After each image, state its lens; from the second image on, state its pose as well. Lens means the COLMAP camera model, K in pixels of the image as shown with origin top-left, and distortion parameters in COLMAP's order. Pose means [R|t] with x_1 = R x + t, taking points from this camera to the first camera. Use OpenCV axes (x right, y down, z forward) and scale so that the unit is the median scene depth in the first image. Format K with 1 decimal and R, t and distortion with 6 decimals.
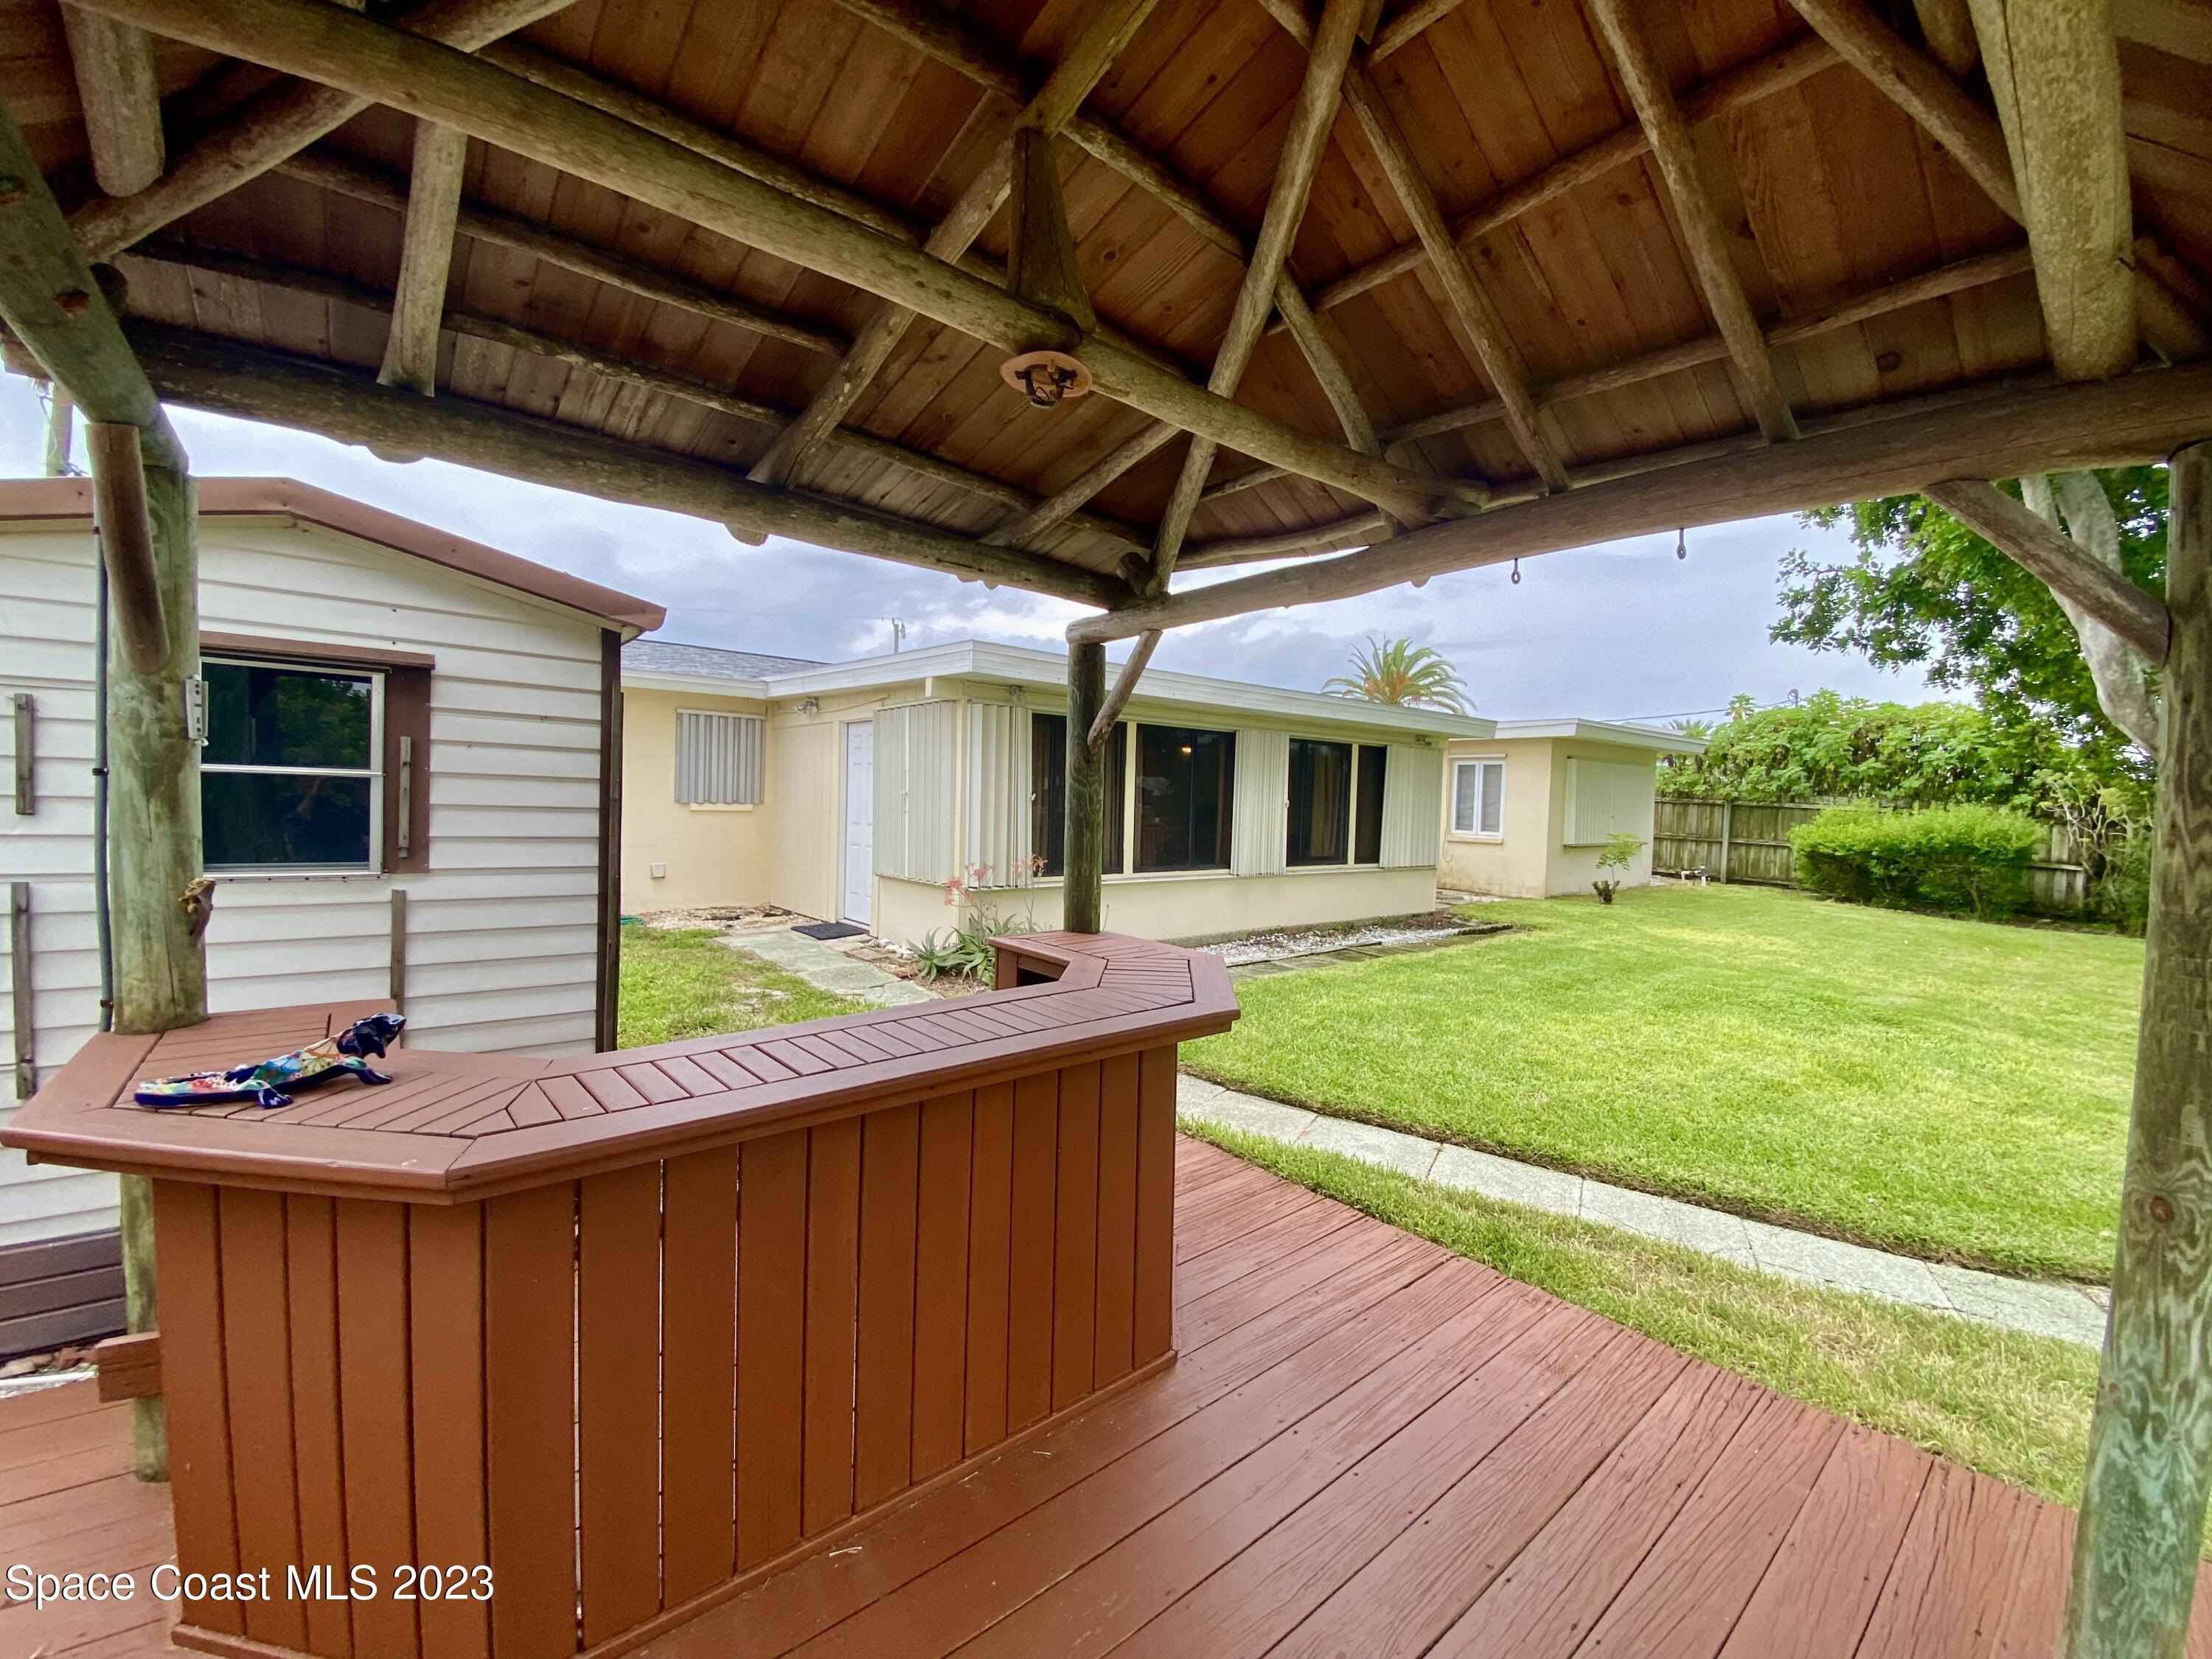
lens RADIAL K [[902.4, 0, 1095.8], [0, 902.4, 837.8], [0, 0, 1]] dist [0.037417, -0.024189]
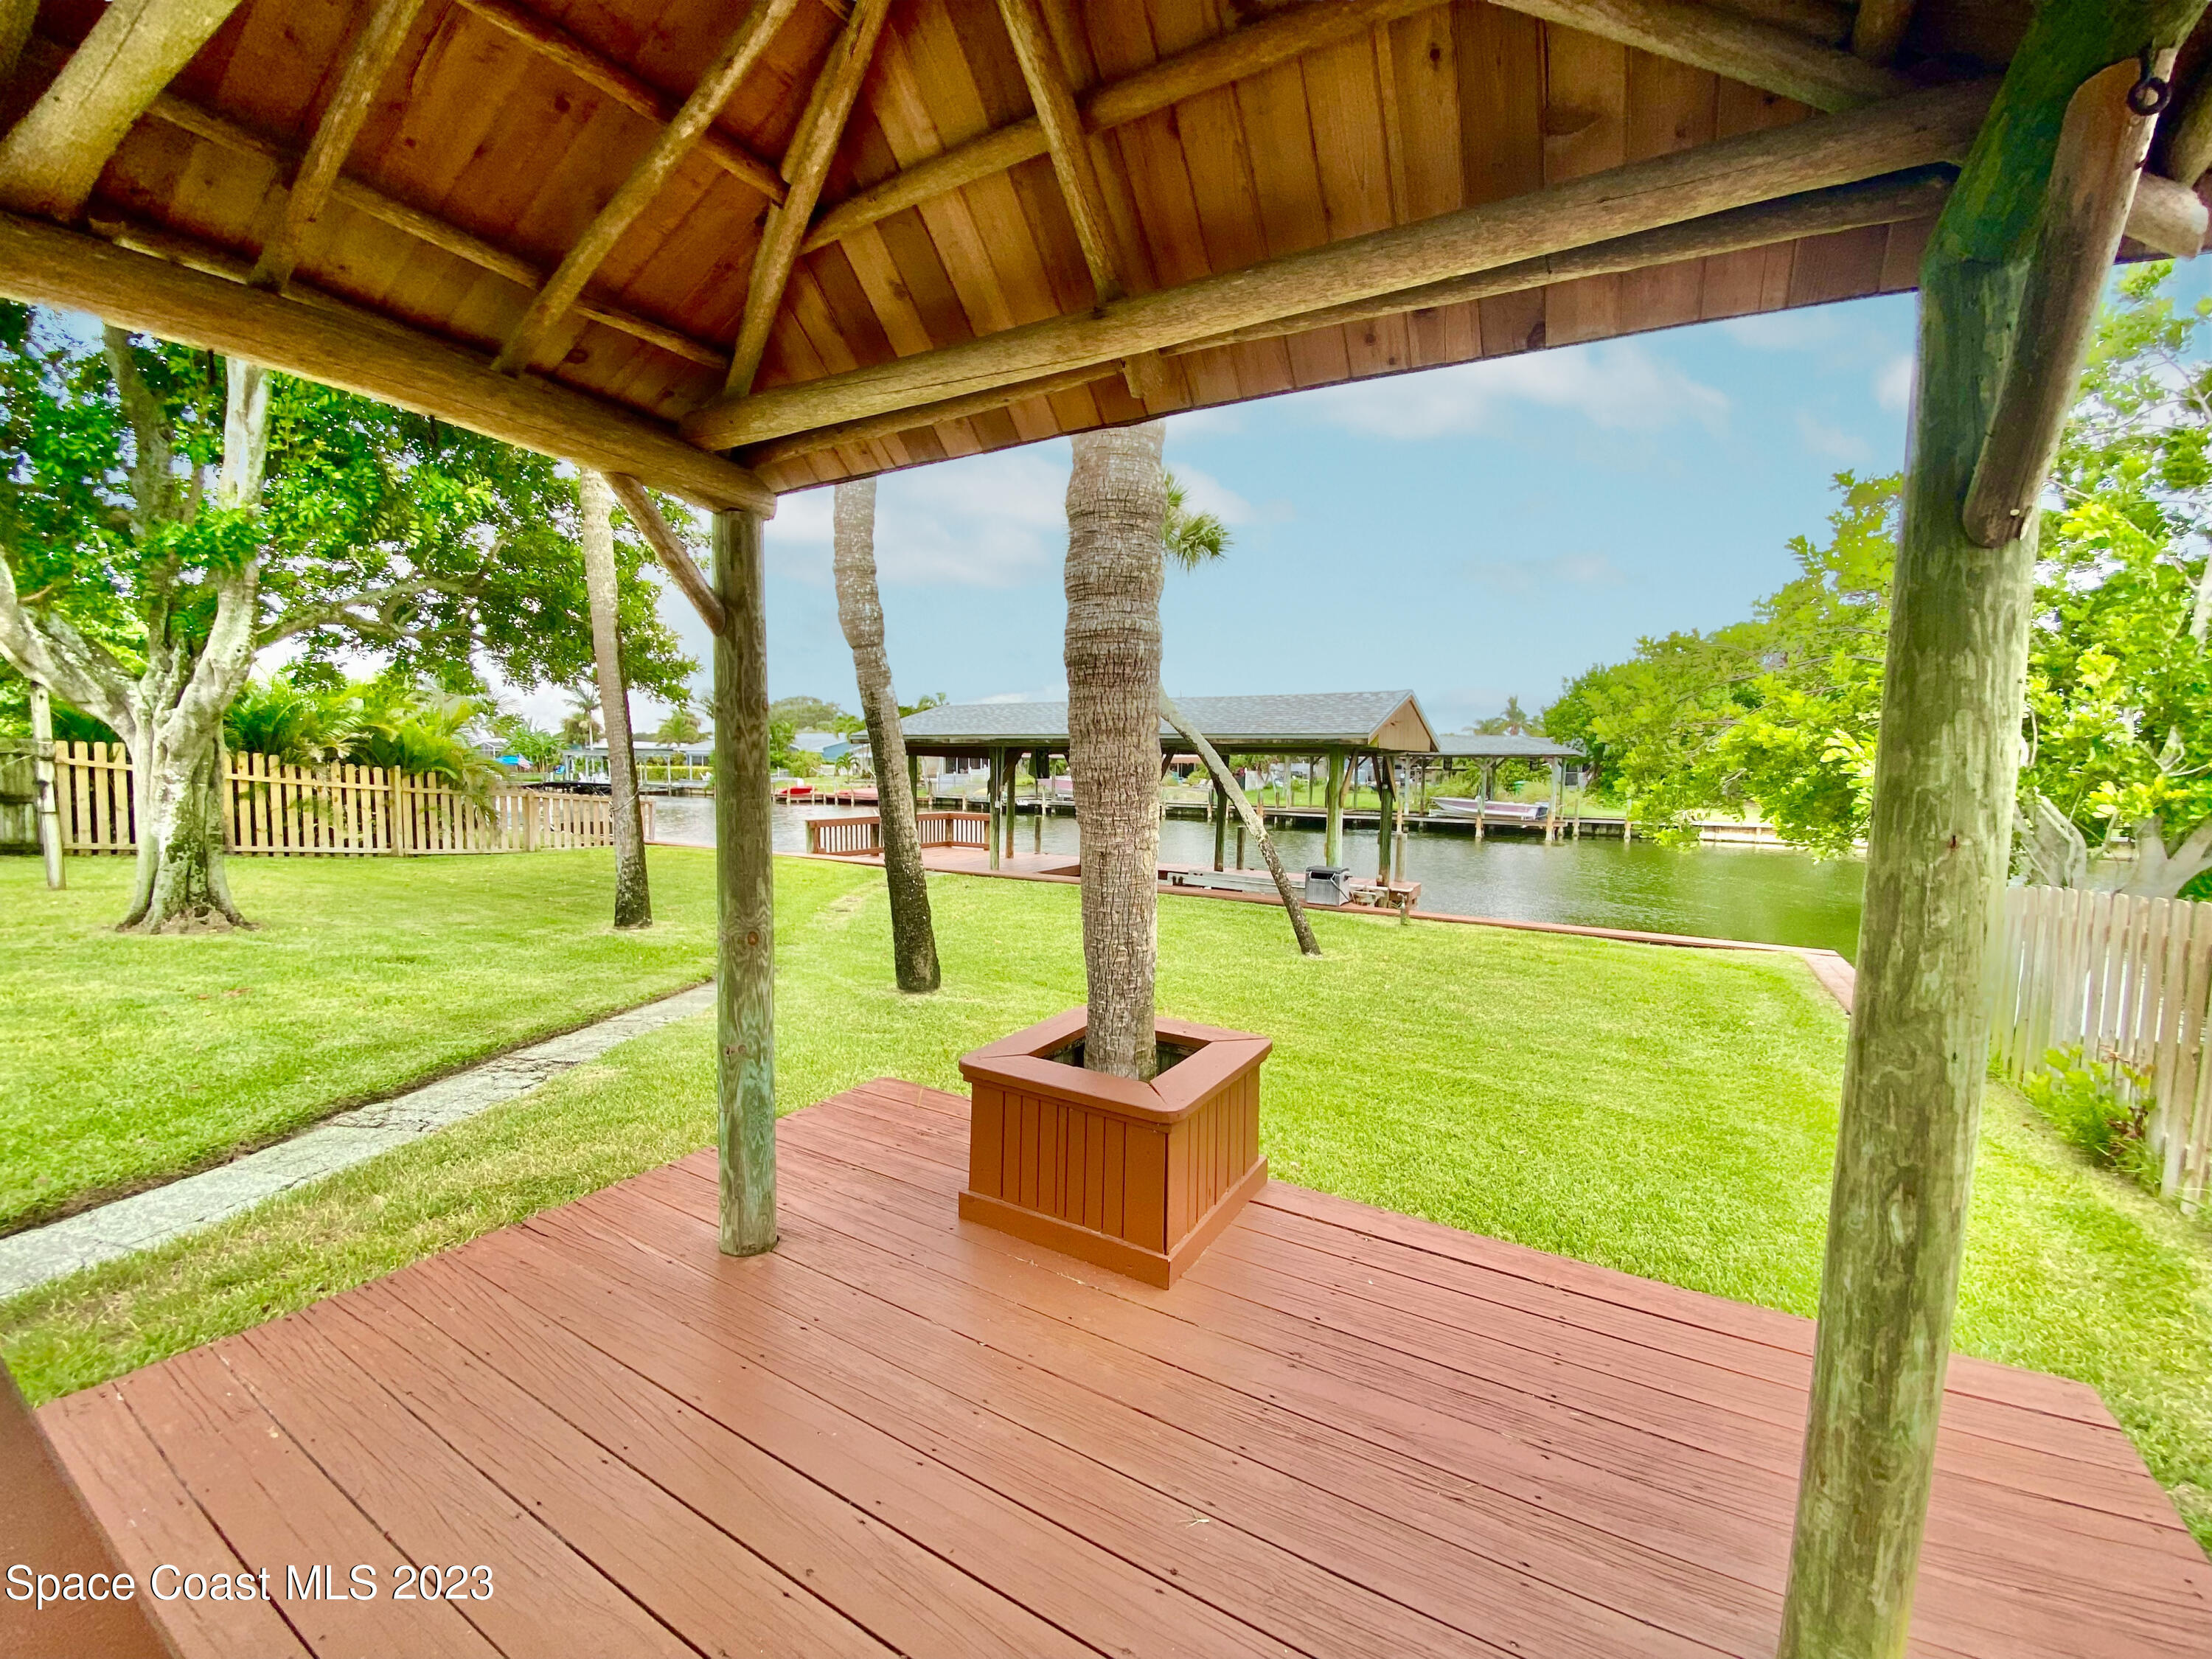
lens RADIAL K [[902.4, 0, 1095.8], [0, 902.4, 837.8], [0, 0, 1]] dist [0.037417, -0.024189]
pose [[-0.339298, -0.096023, 0.935765, -0.335957], [0.014200, 0.994140, 0.107162, 0.008916], [-0.940572, 0.049648, -0.335947, 0.421963]]
